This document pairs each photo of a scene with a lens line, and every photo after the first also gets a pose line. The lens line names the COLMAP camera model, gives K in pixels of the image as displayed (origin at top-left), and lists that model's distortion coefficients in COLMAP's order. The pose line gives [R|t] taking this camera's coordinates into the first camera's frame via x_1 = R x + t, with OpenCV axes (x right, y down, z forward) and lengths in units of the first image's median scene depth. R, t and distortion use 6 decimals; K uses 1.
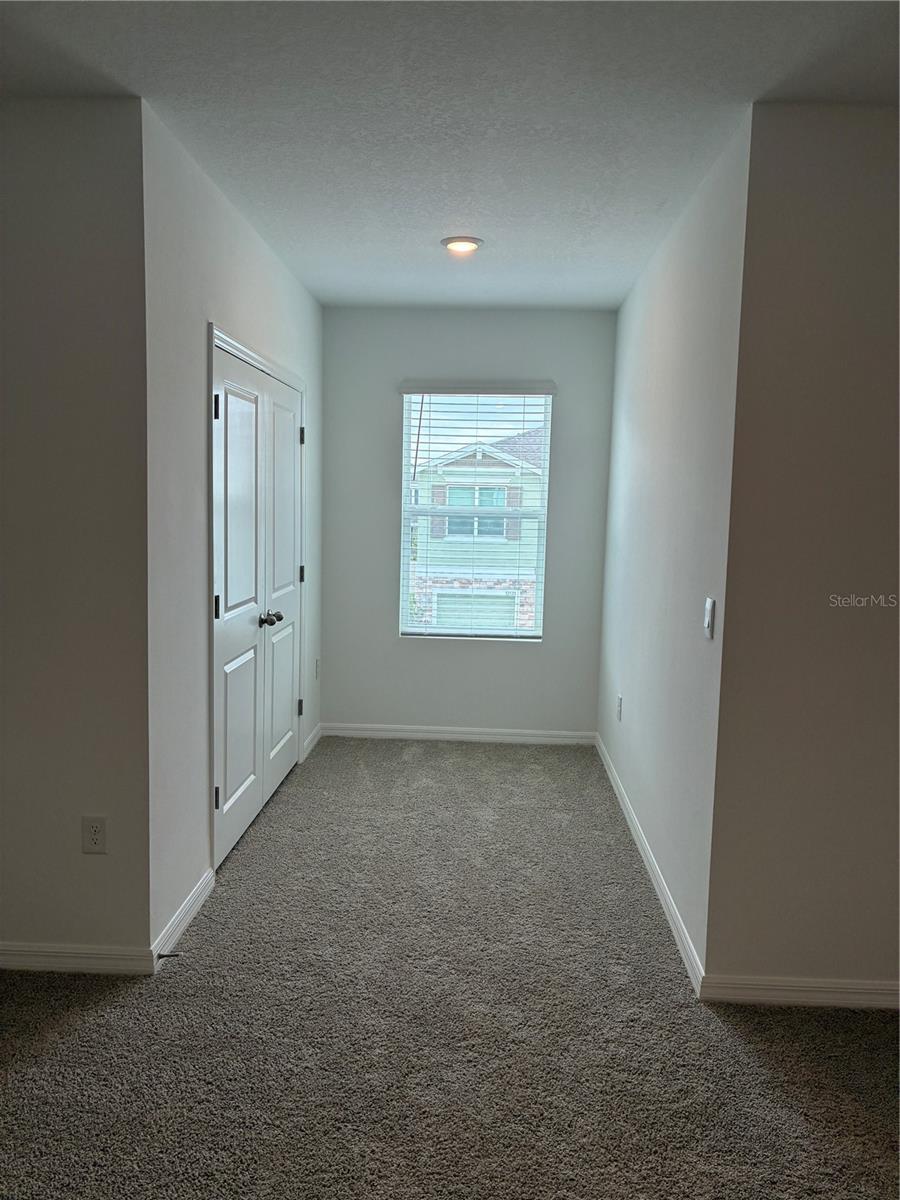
lens RADIAL K [[912.0, 0, 445.0], [0, 912.0, 592.7], [0, 0, 1]] dist [0.037284, -0.032344]
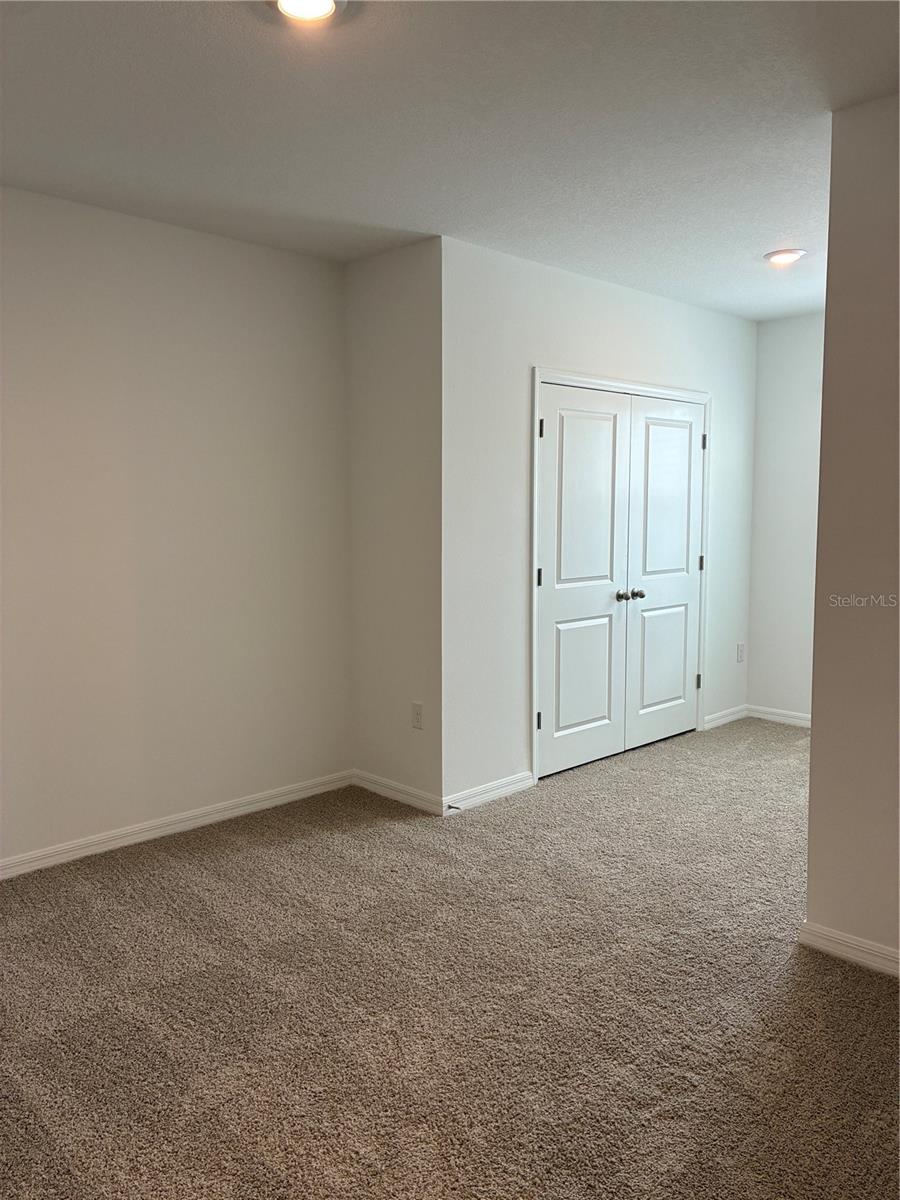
lens RADIAL K [[912.2, 0, 446.9], [0, 912.2, 592.6], [0, 0, 1]] dist [0.024454, -0.011224]
pose [[0.713408, 0.032456, -0.699996, 0.564580], [-0.048737, 0.998806, -0.003361, 0.047363], [0.699052, 0.036514, 0.714138, -0.048388]]
